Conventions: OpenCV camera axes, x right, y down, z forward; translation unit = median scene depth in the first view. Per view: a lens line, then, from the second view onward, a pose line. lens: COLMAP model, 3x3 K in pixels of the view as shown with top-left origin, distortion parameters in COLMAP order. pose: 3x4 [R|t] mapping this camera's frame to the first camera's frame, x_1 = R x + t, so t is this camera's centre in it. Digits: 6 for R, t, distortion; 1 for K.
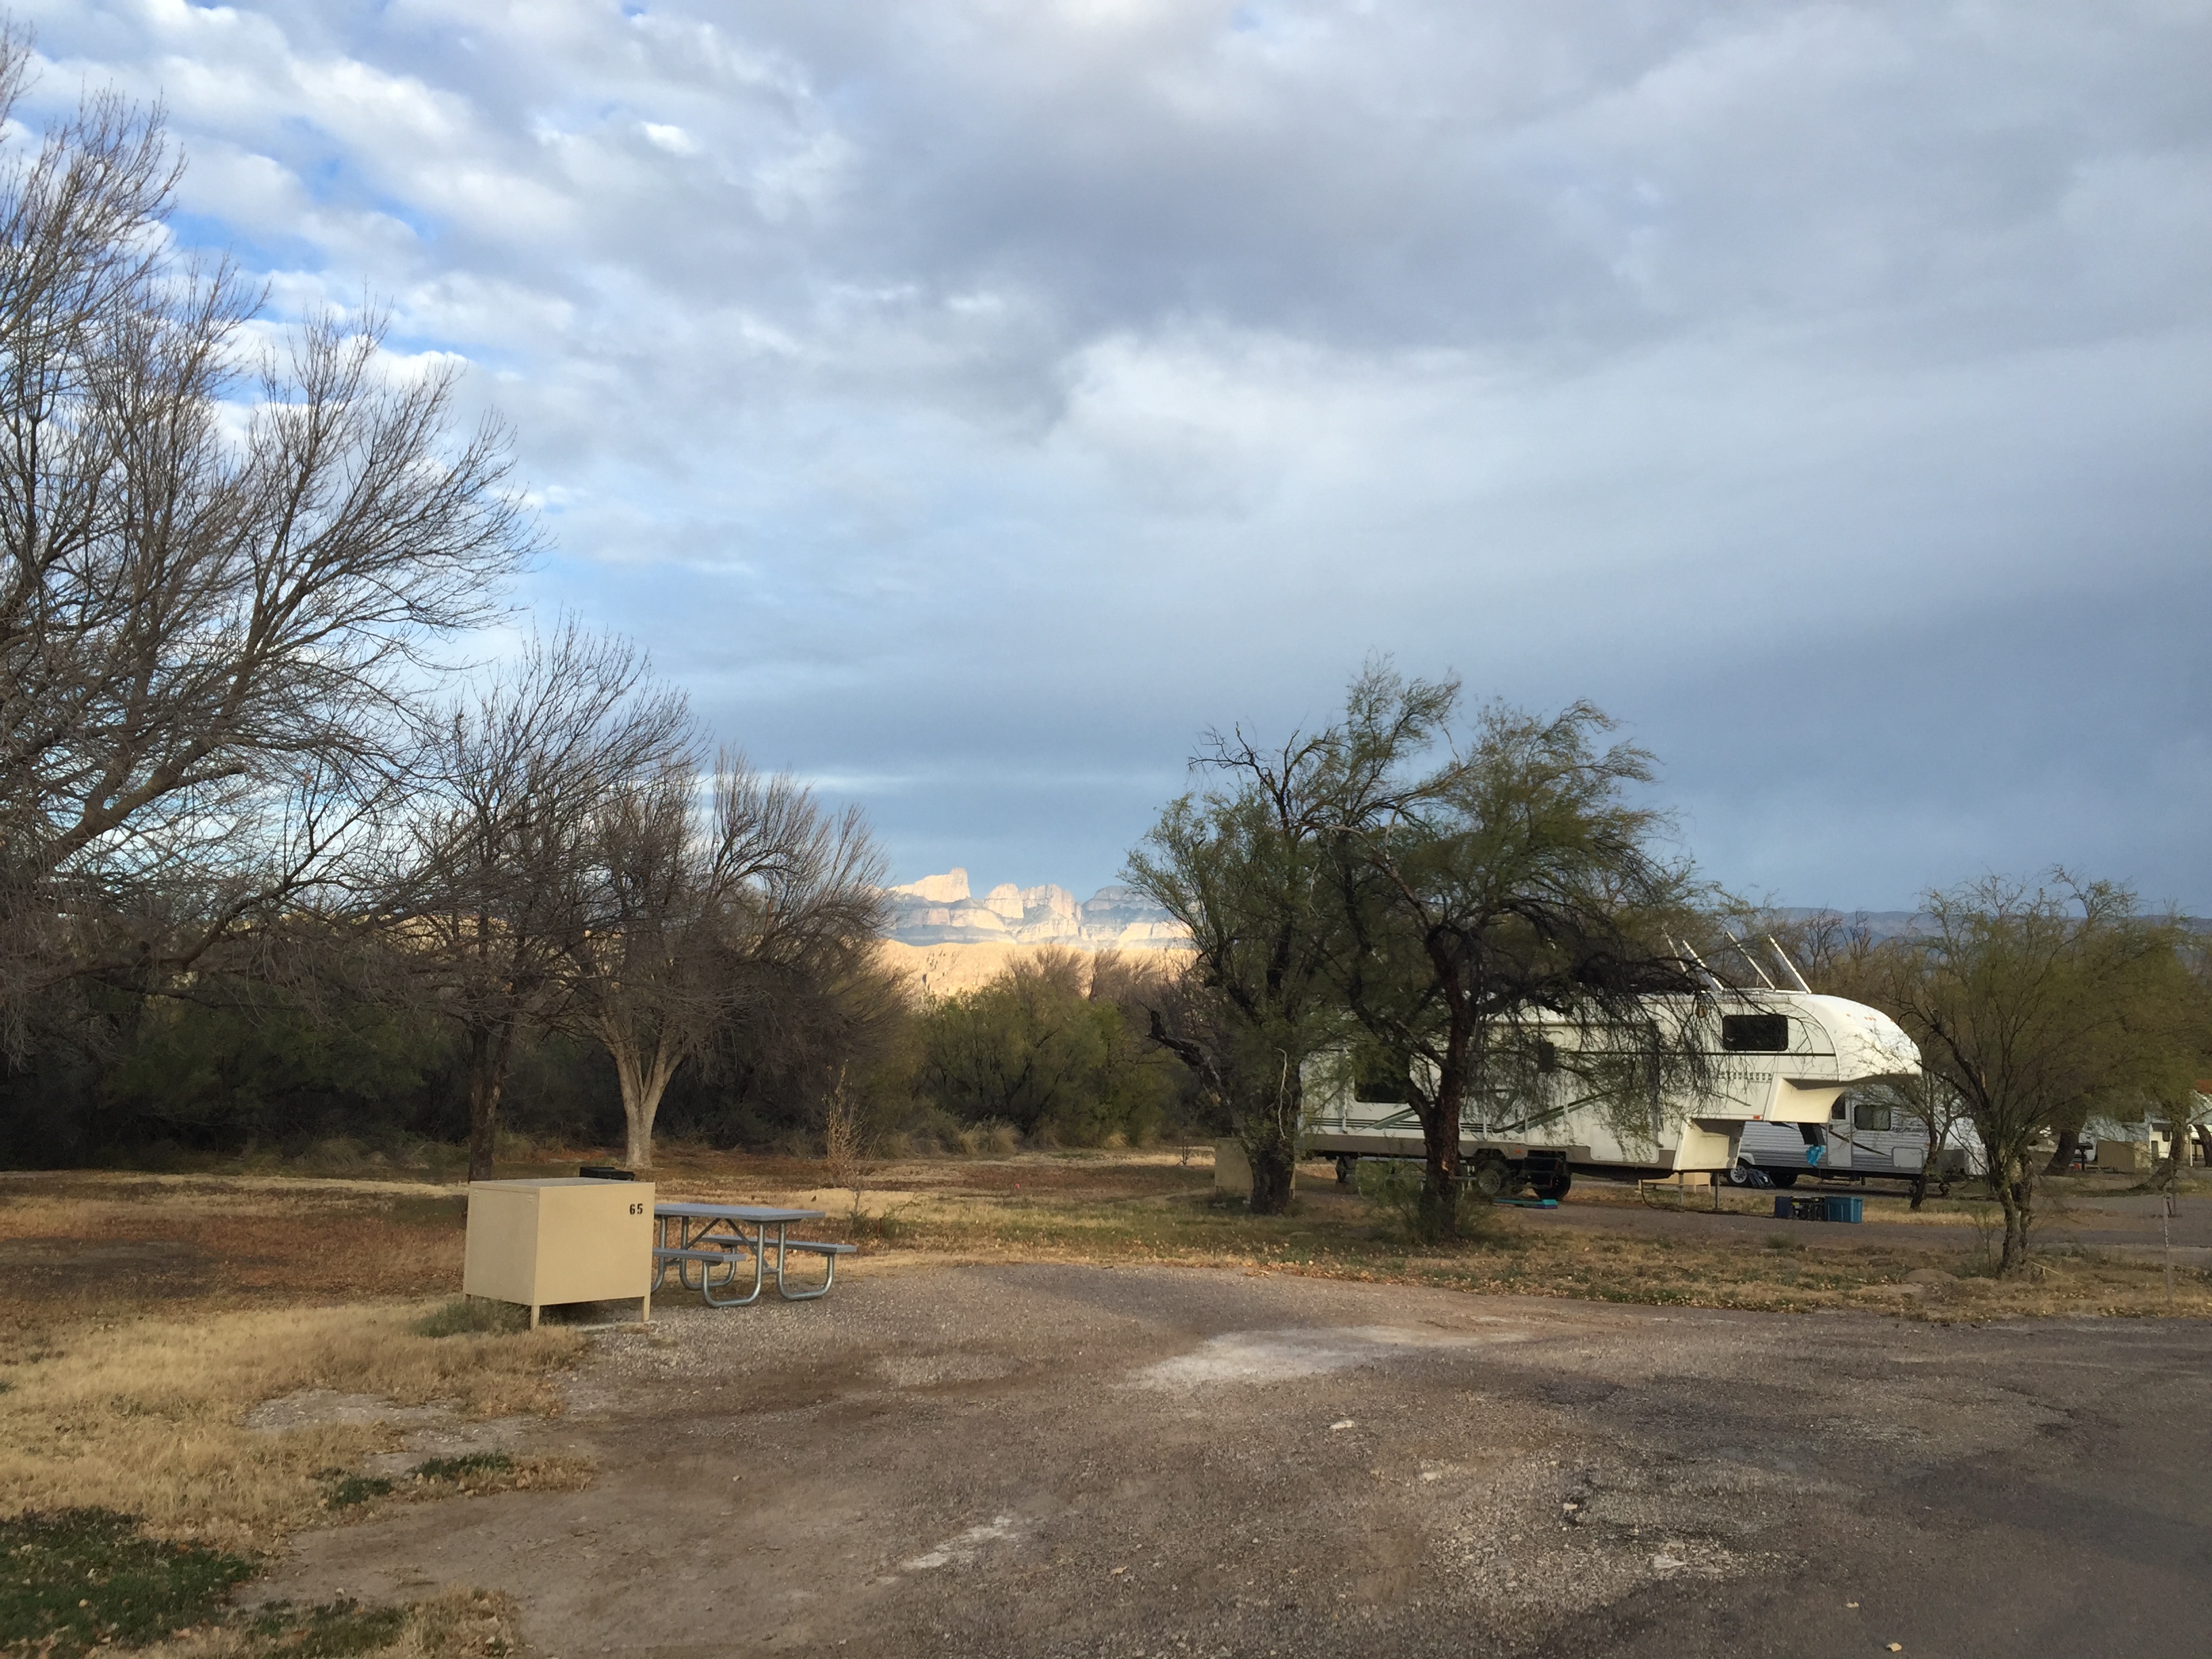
lens RADIAL K [[1802.5, 0, 1094.7], [0, 1802.5, 832.1], [0, 0, 1]] dist [0.069482, -0.106321]
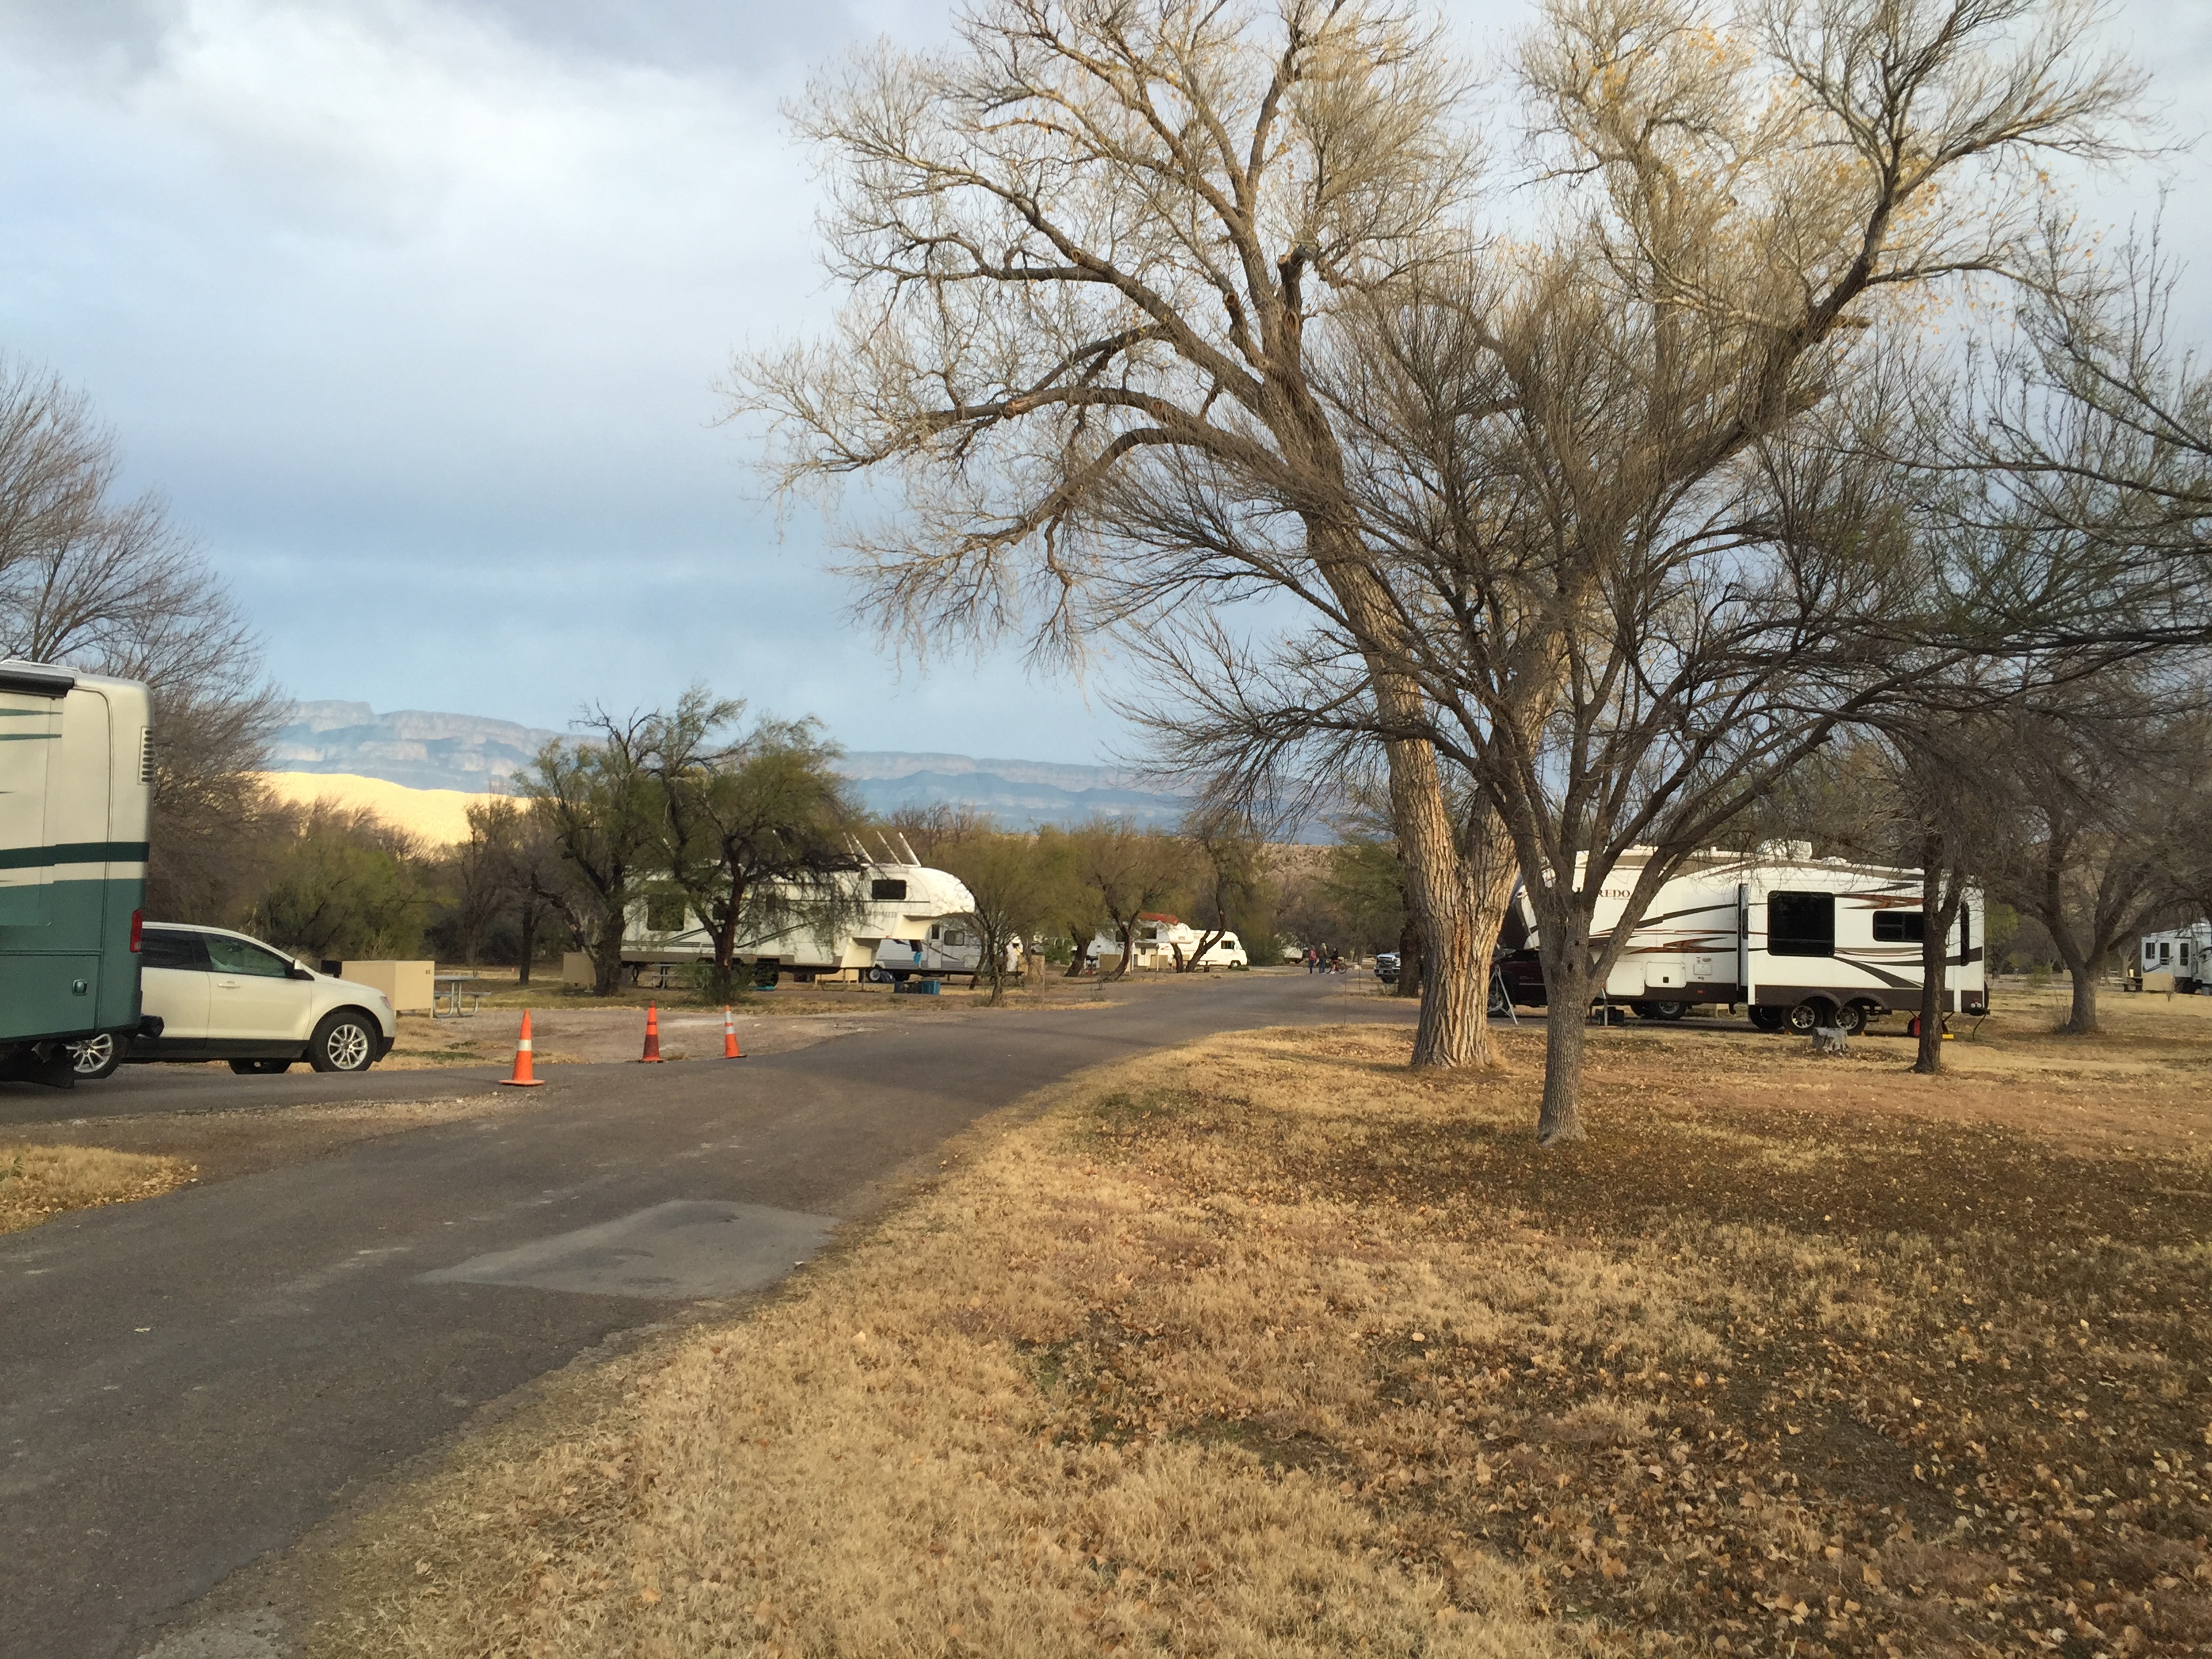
lens RADIAL K [[1830.7, 0, 1112.9], [0, 1830.7, 848.0], [0, 0, 1]] dist [0.008003, -0.053882]
pose [[0.891999, 0.016043, 0.451752, -0.213822], [-0.061143, 0.994468, 0.085411, -0.082152], [-0.447883, -0.103808, 0.888046, -0.582843]]
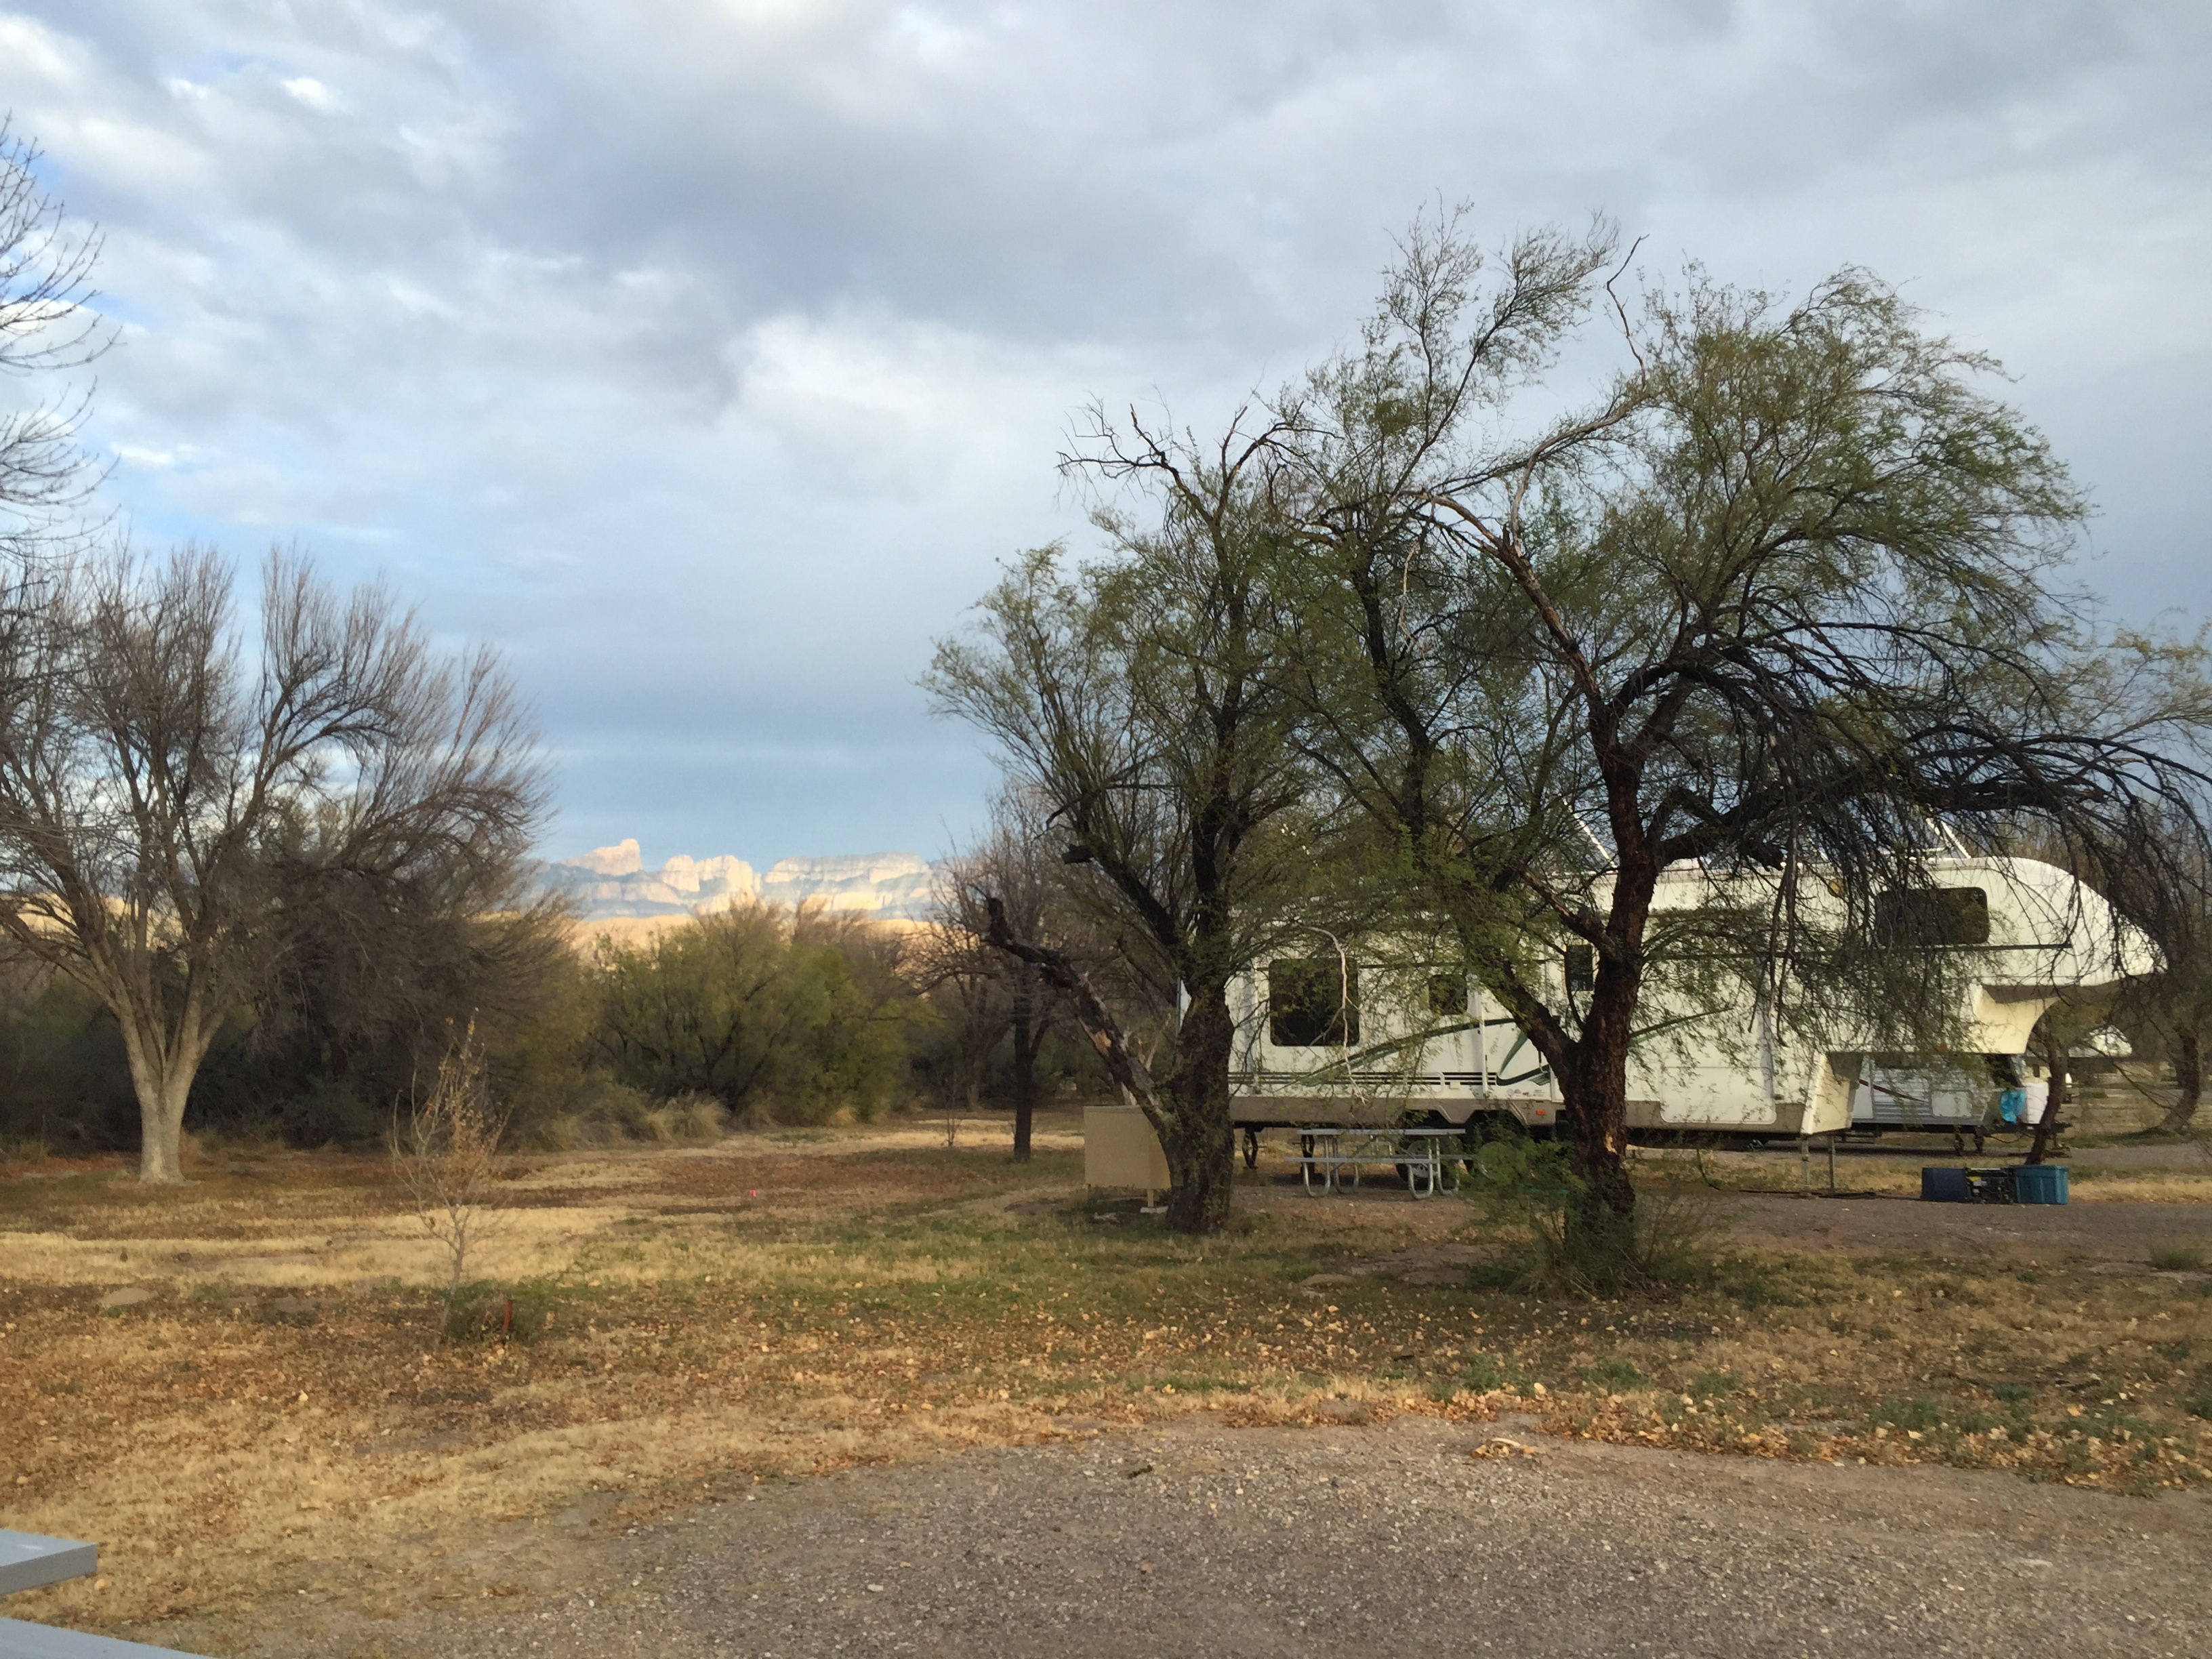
lens RADIAL K [[1822.1, 0, 1021.2], [0, 1822.1, 885.9], [0, 0, 1]] dist [0.056817, -0.003365]
pose [[0.990708, -0.016417, 0.135010, -0.034578], [0.010211, 0.998865, 0.046528, 0.059332], [-0.135620, -0.044717, 0.989751, 0.358359]]
